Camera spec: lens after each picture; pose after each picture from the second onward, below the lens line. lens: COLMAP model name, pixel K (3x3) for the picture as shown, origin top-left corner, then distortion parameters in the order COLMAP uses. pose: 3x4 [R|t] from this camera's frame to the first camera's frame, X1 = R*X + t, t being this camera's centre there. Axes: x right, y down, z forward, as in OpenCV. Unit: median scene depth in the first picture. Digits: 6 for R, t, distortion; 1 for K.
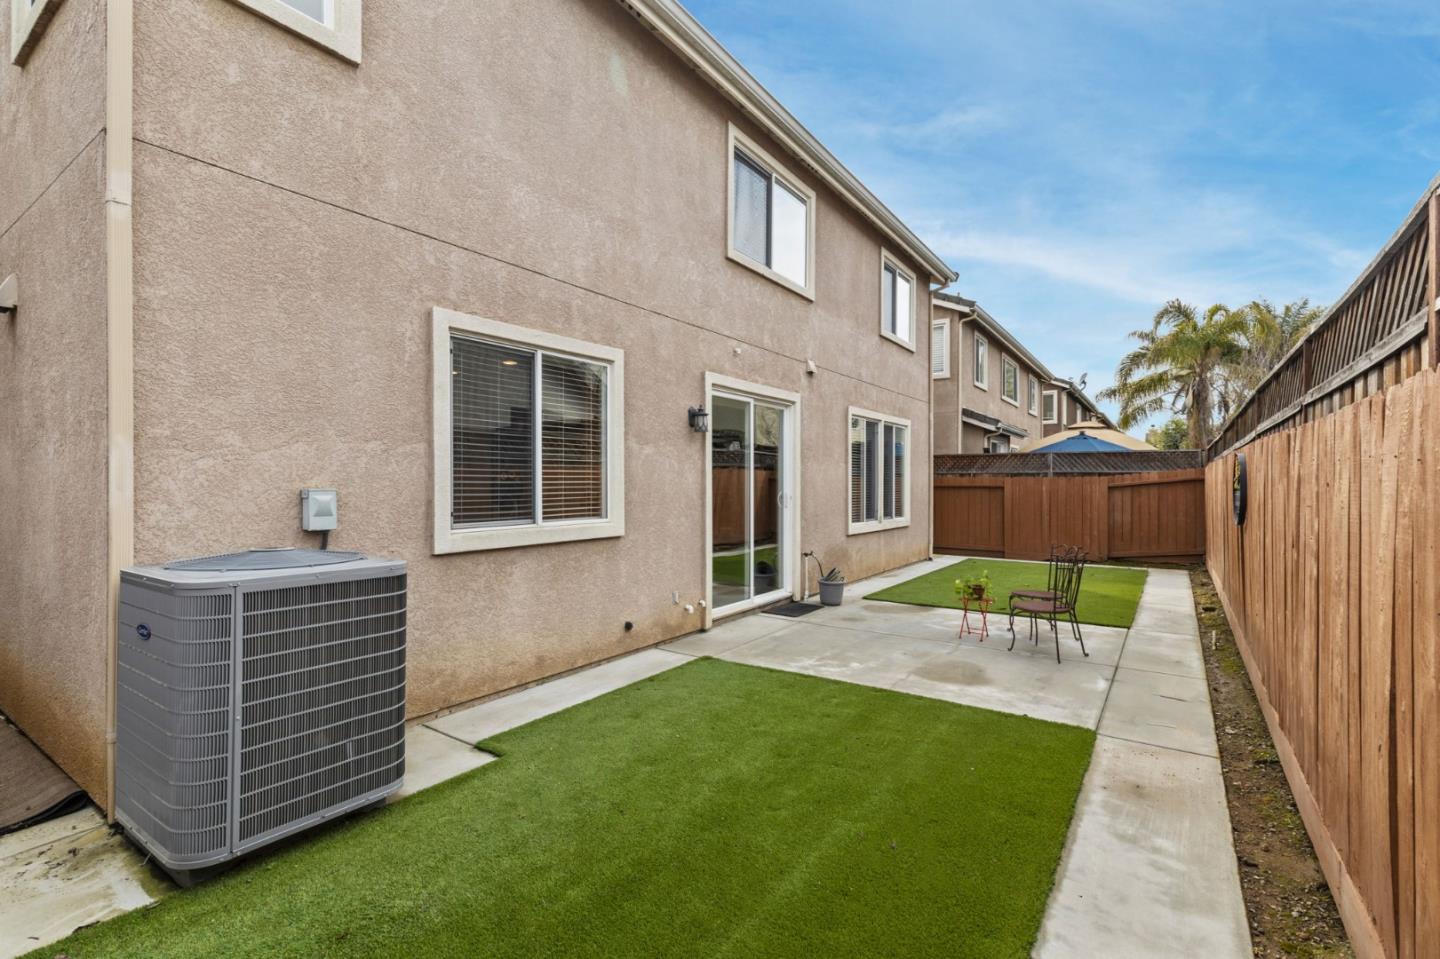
lens RADIAL K [[649.1, 0, 720.0], [0, 649.1, 479.5], [0, 0, 1]] dist [0.001452, -0.000410]
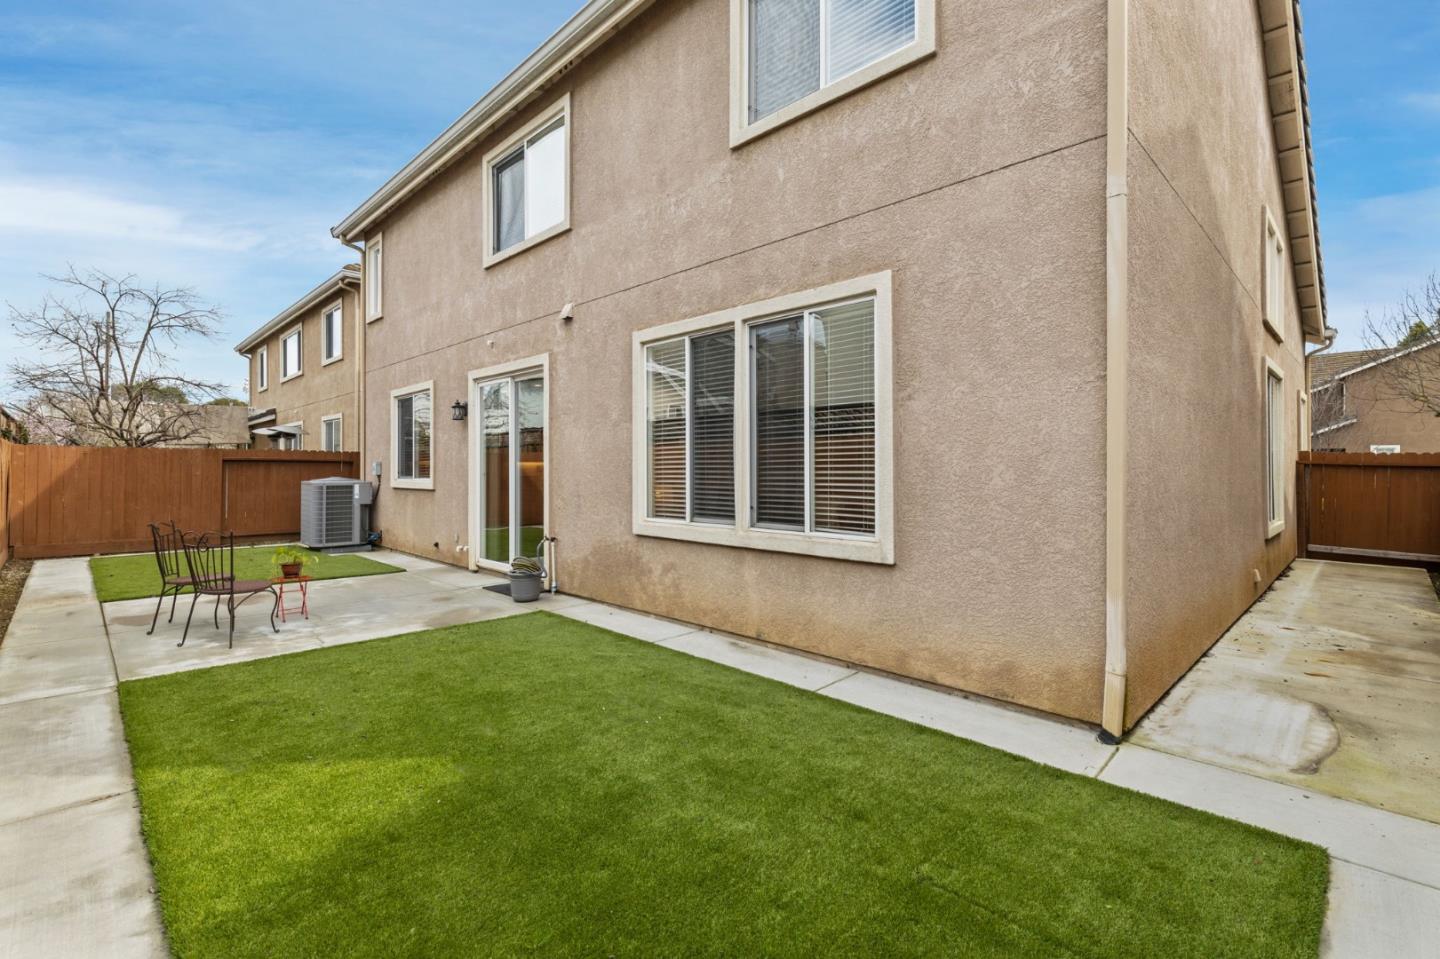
lens RADIAL K [[649.1, 0, 720.0], [0, 649.1, 479.5], [0, 0, 1]] dist [0.001452, -0.000410]
pose [[-0.177166, 0.007161, -0.984155, 0.921022], [-0.004466, 0.999957, 0.008079, 0.030421], [0.984171, 0.005826, -0.177127, 1.347821]]
